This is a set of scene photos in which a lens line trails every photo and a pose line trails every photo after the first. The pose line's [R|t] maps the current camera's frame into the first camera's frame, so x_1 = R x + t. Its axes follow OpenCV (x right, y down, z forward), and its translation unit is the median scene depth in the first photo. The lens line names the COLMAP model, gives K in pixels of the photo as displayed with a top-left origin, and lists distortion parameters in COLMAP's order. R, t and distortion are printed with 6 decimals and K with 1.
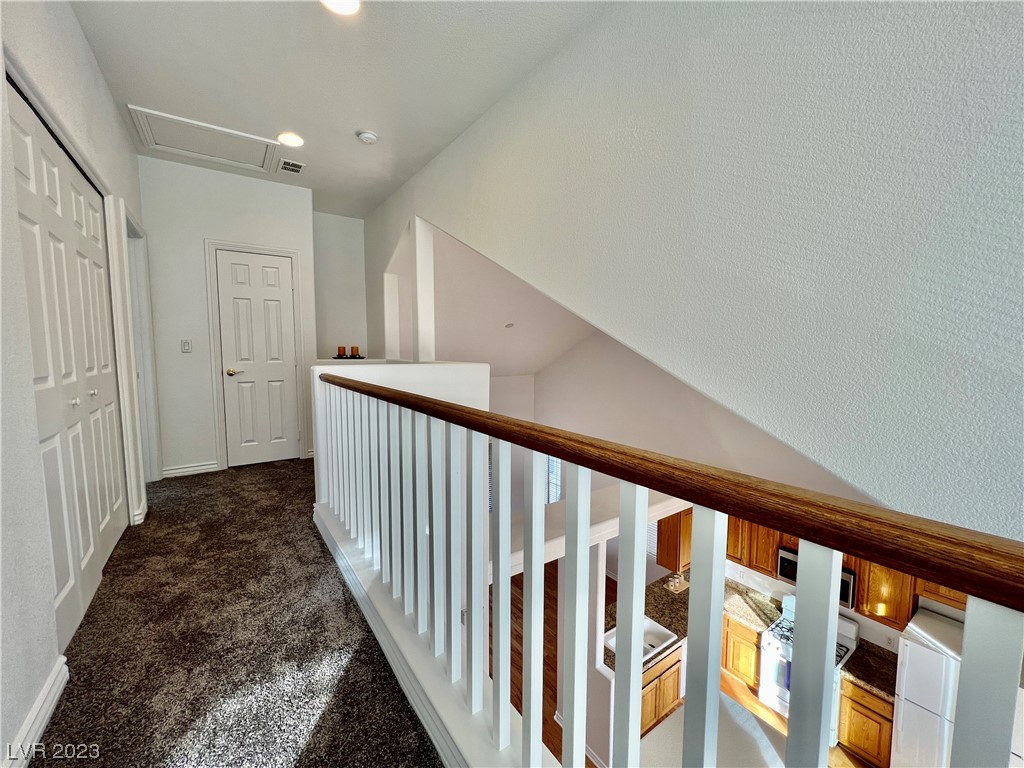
lens RADIAL K [[408.8, 0, 511.2], [0, 408.8, 382.2], [0, 0, 1]] dist [-0.000989, 0.000301]
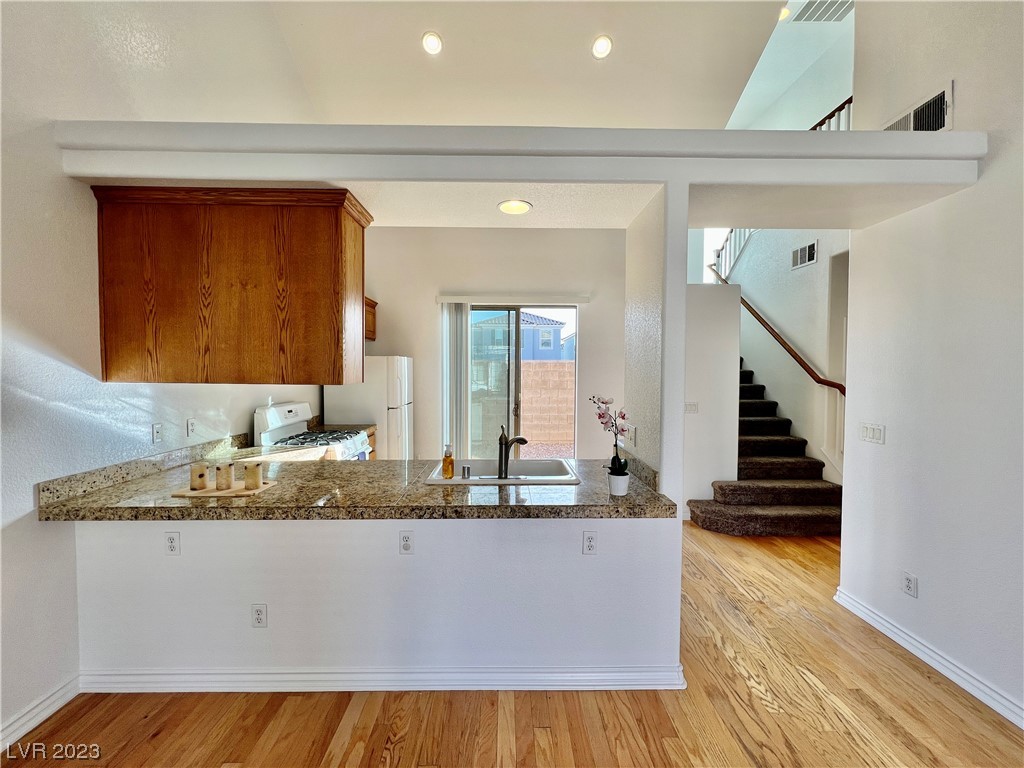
lens RADIAL K [[408.8, 0, 511.2], [0, 408.8, 382.2], [0, 0, 1]] dist [-0.000989, 0.000301]
pose [[-0.827078, -0.020198, 0.561724, 0.027850], [0.040868, 0.994548, 0.095936, 0.491378], [-0.560599, 0.102303, -0.821744, 1.448482]]
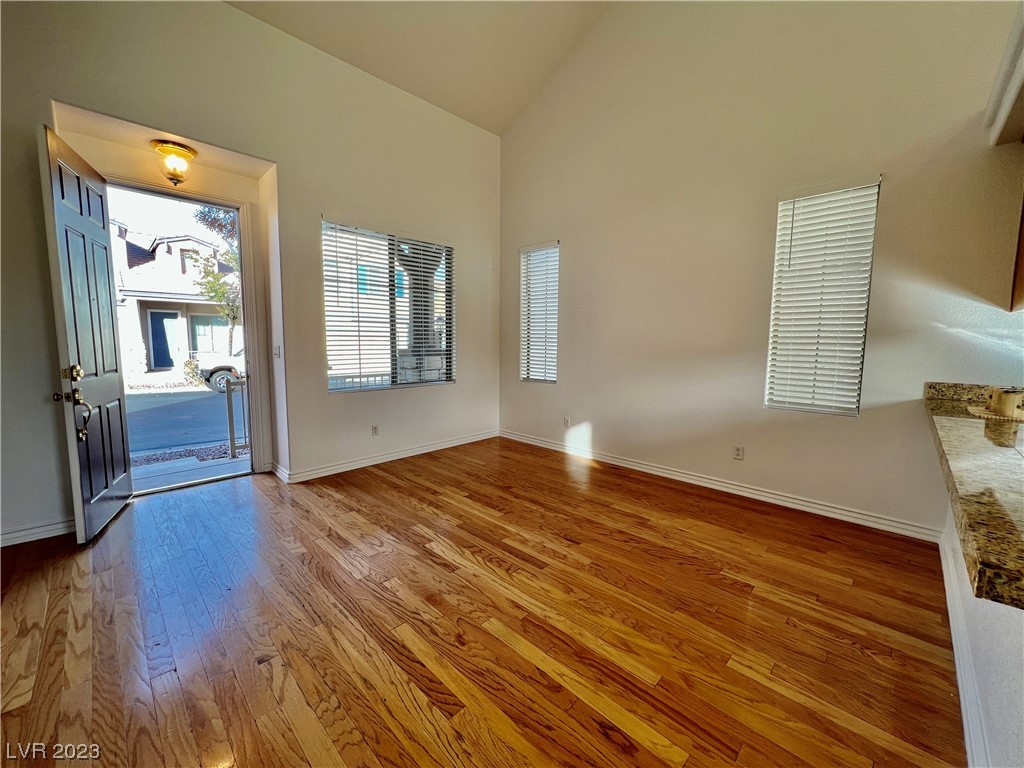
lens RADIAL K [[408.8, 0, 511.2], [0, 408.8, 382.2], [0, 0, 1]] dist [-0.000989, 0.000301]
pose [[0.982575, -0.010485, 0.185571, -0.064232], [0.006737, 0.999761, 0.020816, 0.586771], [-0.185745, -0.019203, 0.982410, 0.953532]]
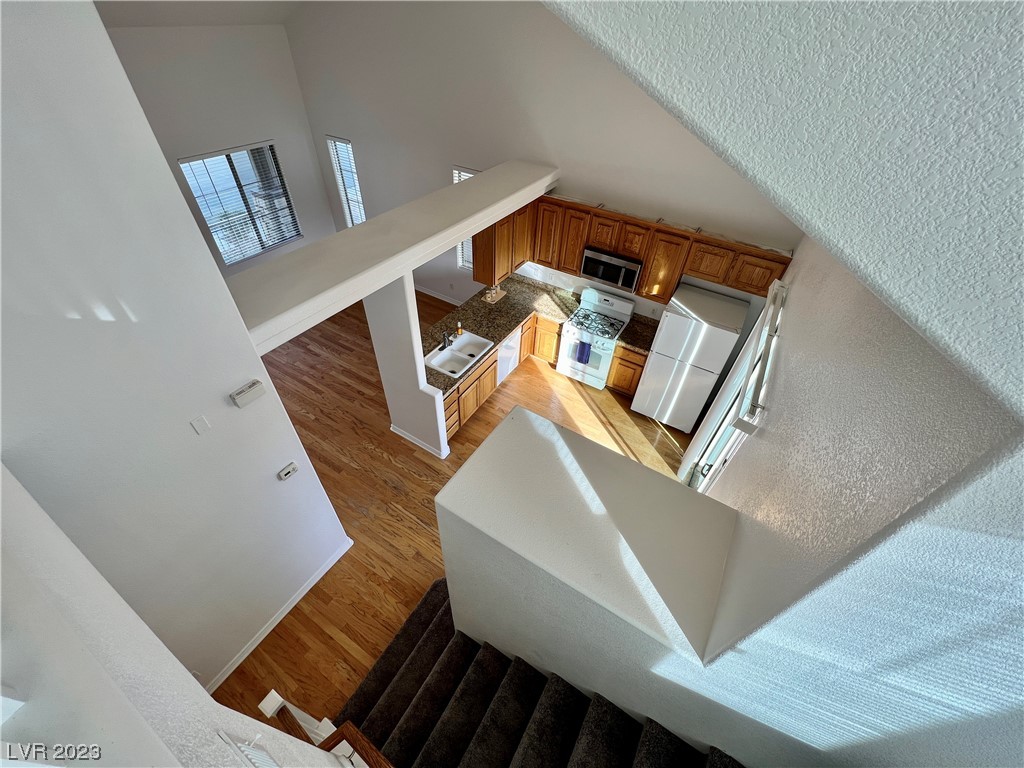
lens RADIAL K [[410.5, 0, 511.8], [0, 410.5, 381.4], [0, 0, 1]] dist [0.000082, 0.000192]
pose [[0.916137, -0.243275, 0.318608, 0.086238], [-0.009279, 0.781716, 0.623565, 0.030933], [-0.400759, -0.574227, 0.713902, 0.161830]]
